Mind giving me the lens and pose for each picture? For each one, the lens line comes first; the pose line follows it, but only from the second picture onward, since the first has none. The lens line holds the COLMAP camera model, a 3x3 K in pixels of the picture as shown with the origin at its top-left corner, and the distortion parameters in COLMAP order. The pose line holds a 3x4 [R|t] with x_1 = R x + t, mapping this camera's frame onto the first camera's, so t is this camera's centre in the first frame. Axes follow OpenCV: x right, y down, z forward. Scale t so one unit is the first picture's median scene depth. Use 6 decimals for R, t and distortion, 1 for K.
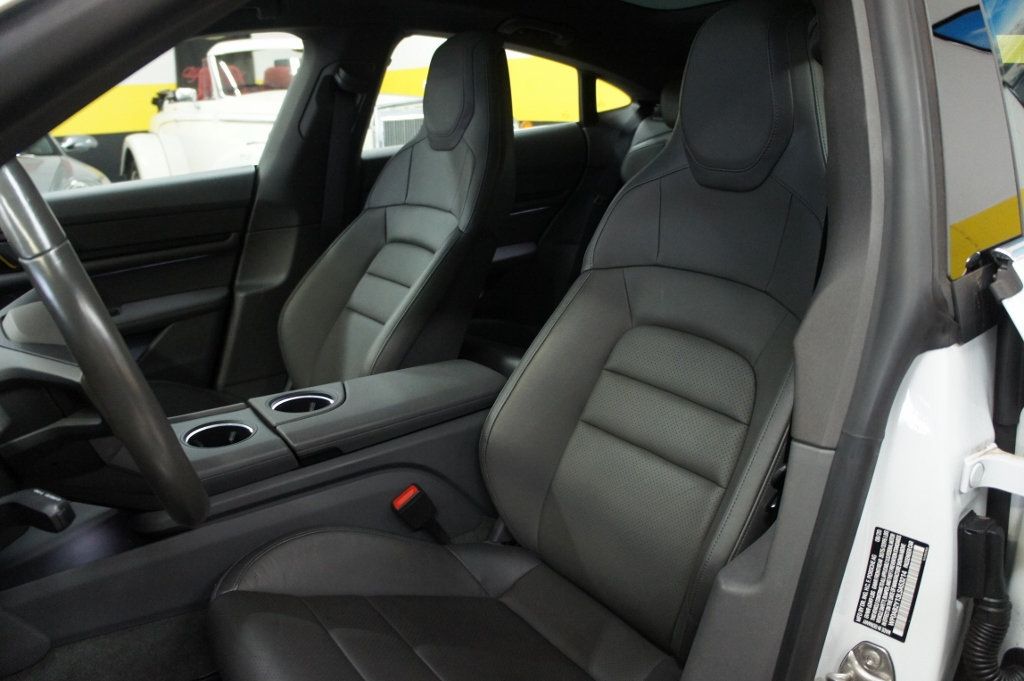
lens RADIAL K [[800.7, 0, 505.7], [0, 800.7, 342.3], [0, 0, 1]] dist [-0.186580, 0.136066]
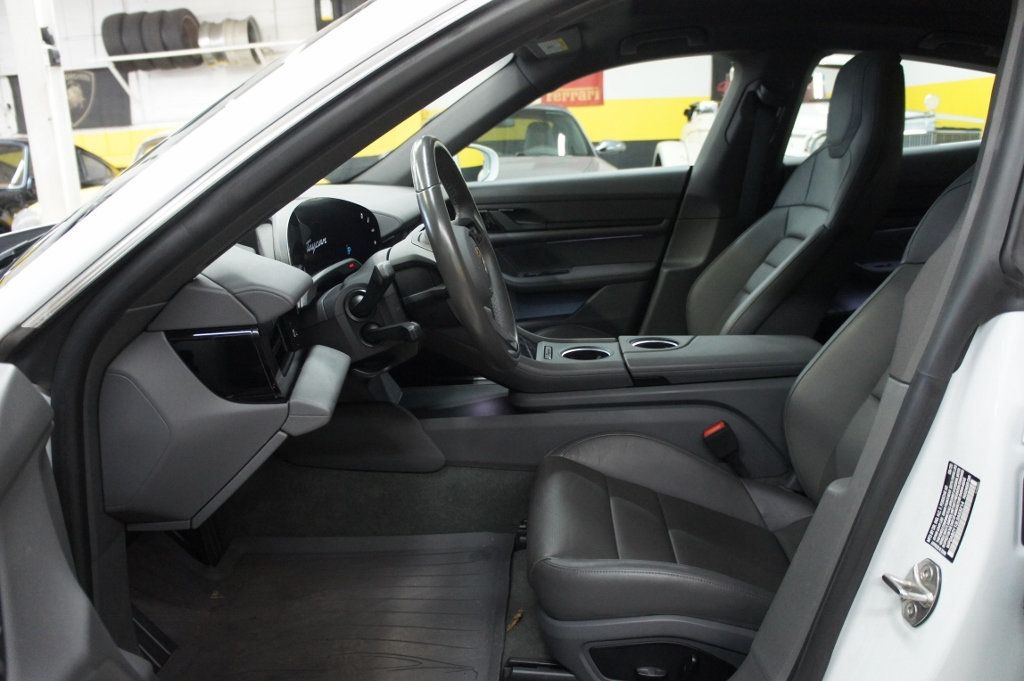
lens RADIAL K [[800.7, 0, 505.7], [0, 800.7, 342.3], [0, 0, 1]] dist [-0.186580, 0.136066]
pose [[0.787343, 0.141338, -0.600096, 0.327049], [-0.150963, 0.987933, 0.034615, 0.065226], [0.597747, 0.063339, 0.799179, -0.181431]]
